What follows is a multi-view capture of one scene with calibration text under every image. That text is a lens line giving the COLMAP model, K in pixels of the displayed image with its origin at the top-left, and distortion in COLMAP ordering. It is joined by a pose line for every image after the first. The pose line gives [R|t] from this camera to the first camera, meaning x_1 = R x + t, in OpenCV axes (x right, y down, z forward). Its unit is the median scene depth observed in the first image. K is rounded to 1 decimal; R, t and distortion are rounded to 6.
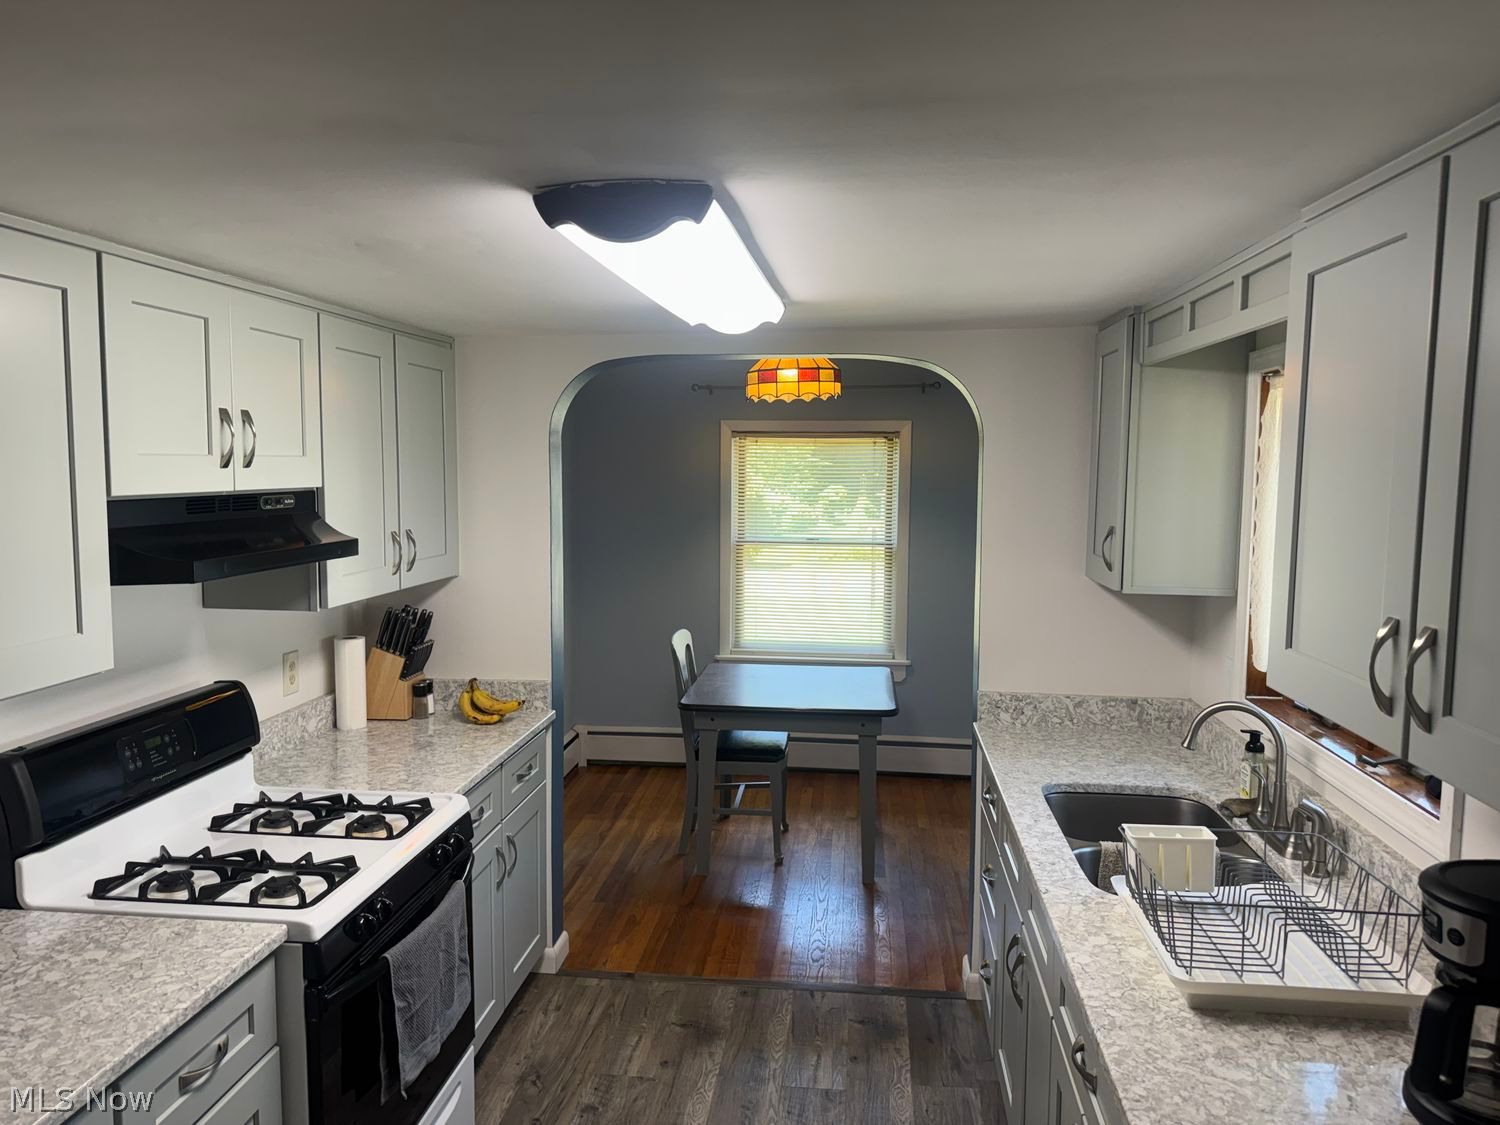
lens RADIAL K [[1062.3, 0, 801.3], [0, 1062.3, 576.3], [0, 0, 1]] dist [0.041865, -0.049629]
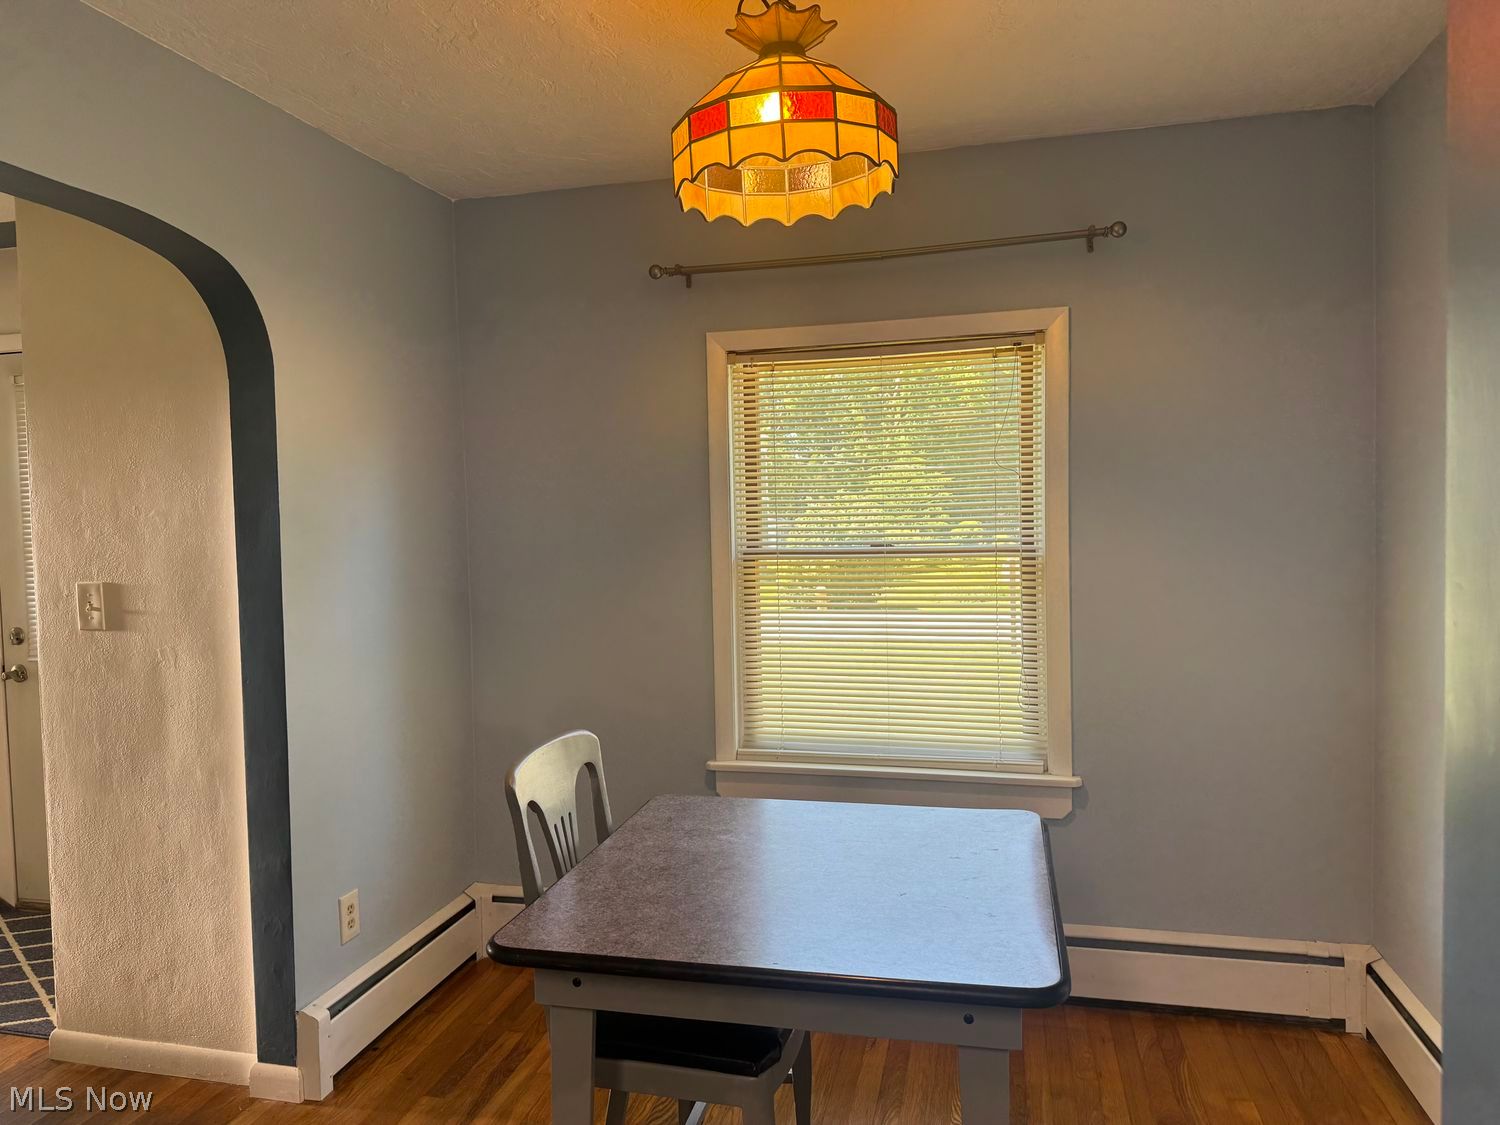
lens RADIAL K [[1062.3, 0, 773.3], [0, 1062.3, 563.9], [0, 0, 1]] dist [0.041865, -0.049629]
pose [[0.987517, -0.023104, -0.155811, 0.031963], [0.014965, 0.998471, -0.053210, 0.001604], [0.156802, 0.050214, 0.986353, 0.372723]]
